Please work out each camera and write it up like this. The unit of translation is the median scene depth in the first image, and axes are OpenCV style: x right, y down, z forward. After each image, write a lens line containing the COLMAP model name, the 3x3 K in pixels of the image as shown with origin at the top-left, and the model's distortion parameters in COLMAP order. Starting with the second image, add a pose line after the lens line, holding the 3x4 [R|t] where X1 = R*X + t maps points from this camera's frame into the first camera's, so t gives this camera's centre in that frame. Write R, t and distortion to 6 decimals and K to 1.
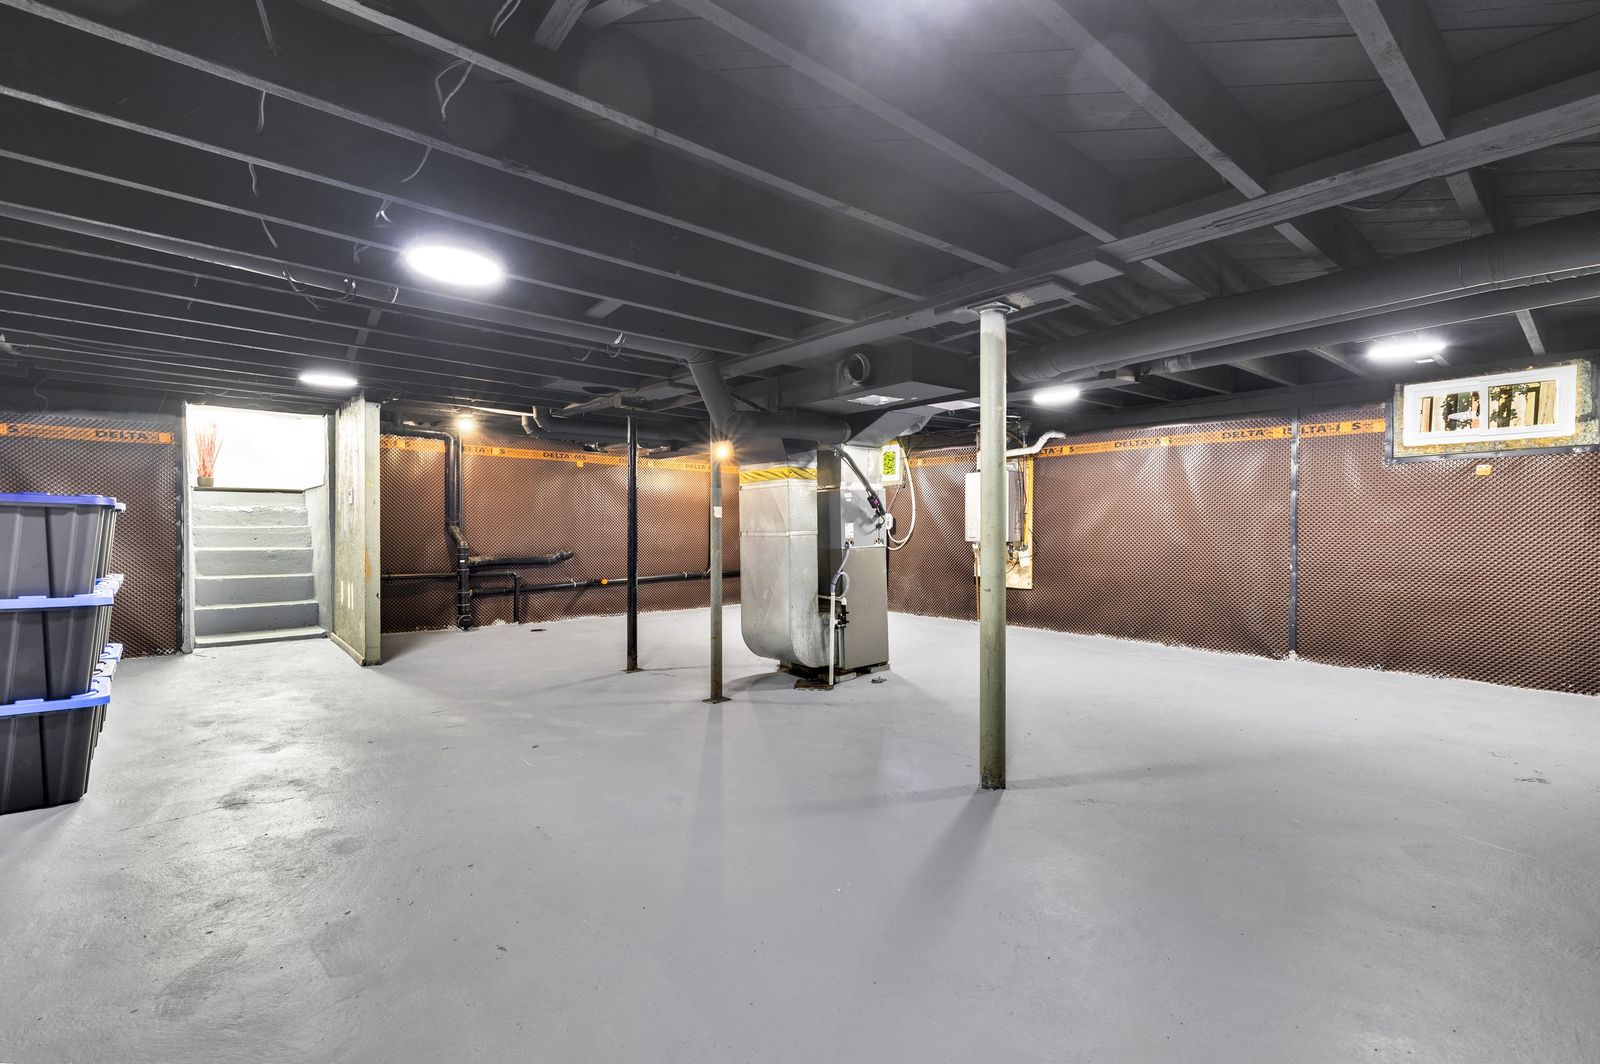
lens RADIAL K [[680.5, 0, 803.5], [0, 680.5, 518.4], [0, 0, 1]] dist [-0.001035, 0.000109]
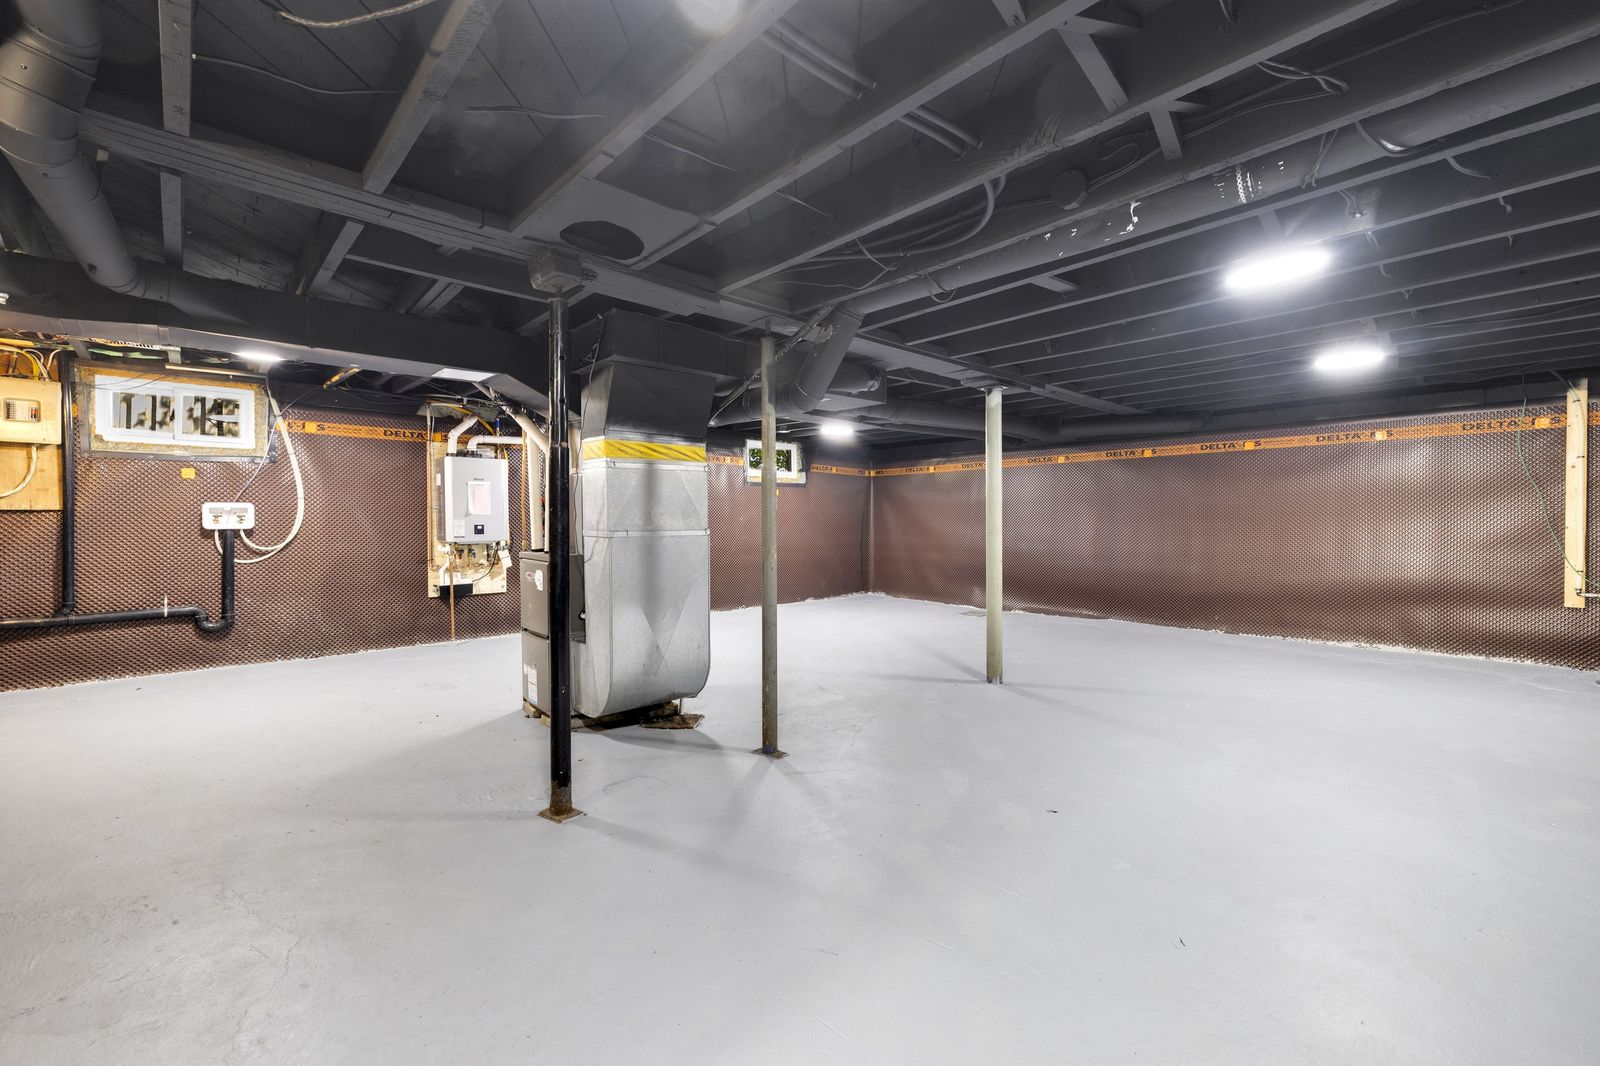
lens RADIAL K [[680.5, 0, 803.5], [0, 680.5, 519.4], [0, 0, 1]] dist [-0.001035, 0.000109]
pose [[-0.003454, 0.007025, 0.999969, -0.735361], [-0.007663, 0.999946, -0.007051, 0.012686], [-0.999965, -0.007687, -0.003400, 0.779702]]
